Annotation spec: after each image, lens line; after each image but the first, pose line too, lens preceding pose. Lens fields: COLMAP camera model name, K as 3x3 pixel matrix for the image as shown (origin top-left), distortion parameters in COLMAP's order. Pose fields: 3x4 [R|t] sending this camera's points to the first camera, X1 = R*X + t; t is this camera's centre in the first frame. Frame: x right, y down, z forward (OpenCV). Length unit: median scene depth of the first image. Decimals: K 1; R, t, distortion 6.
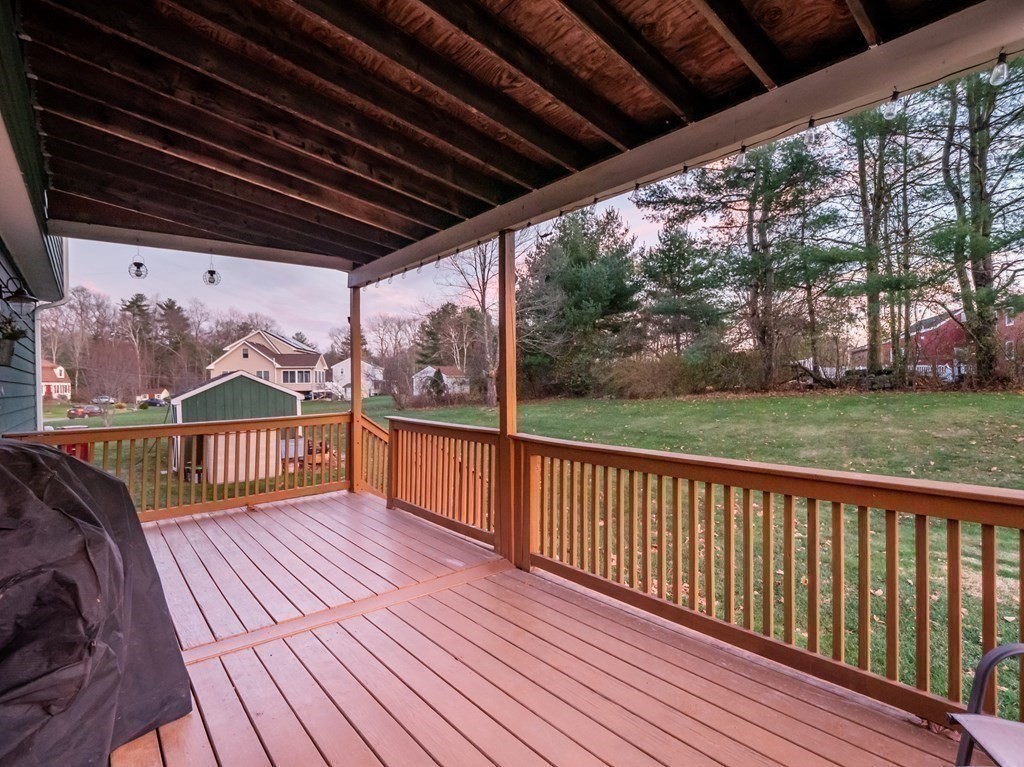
lens RADIAL K [[514.4, 0, 512.0], [0, 514.4, 383.5], [0, 0, 1]] dist [-0.026080, -0.000249]
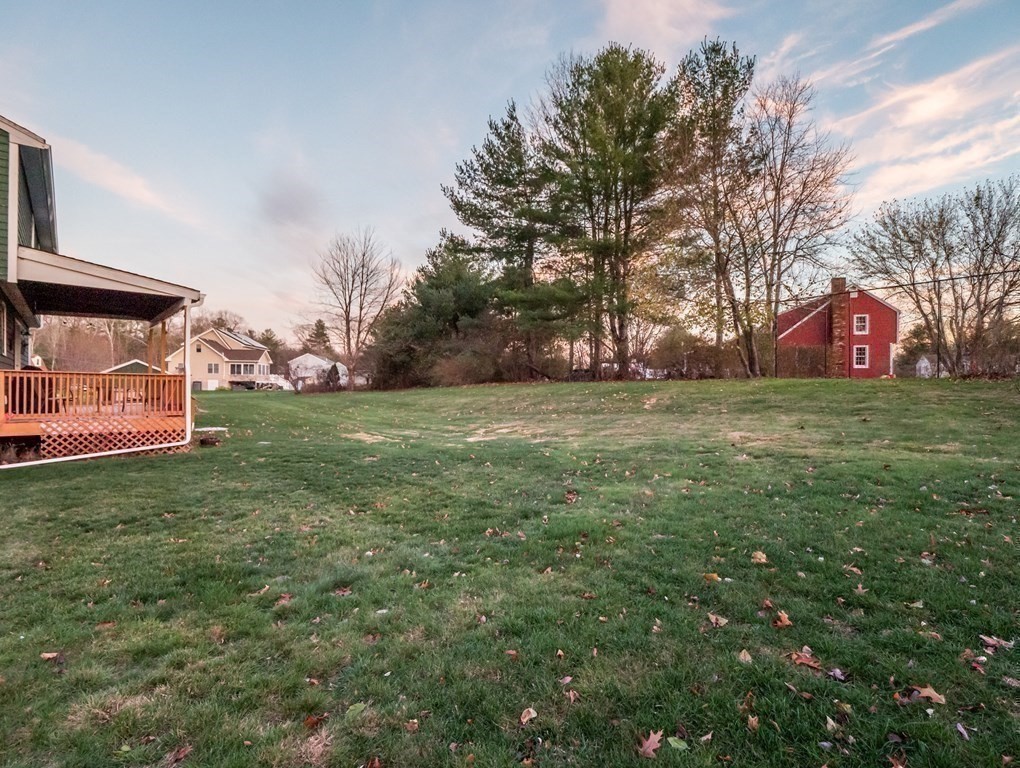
lens RADIAL K [[512.4, 0, 510.0], [0, 512.4, 384.0], [0, 0, 1]] dist [-0.026080, -0.000249]
pose [[0.999452, 0.020763, 0.025771, 0.092942], [-0.020781, 0.999784, 0.000428, 0.004313], [-0.025757, -0.000964, 0.999668, -0.103686]]
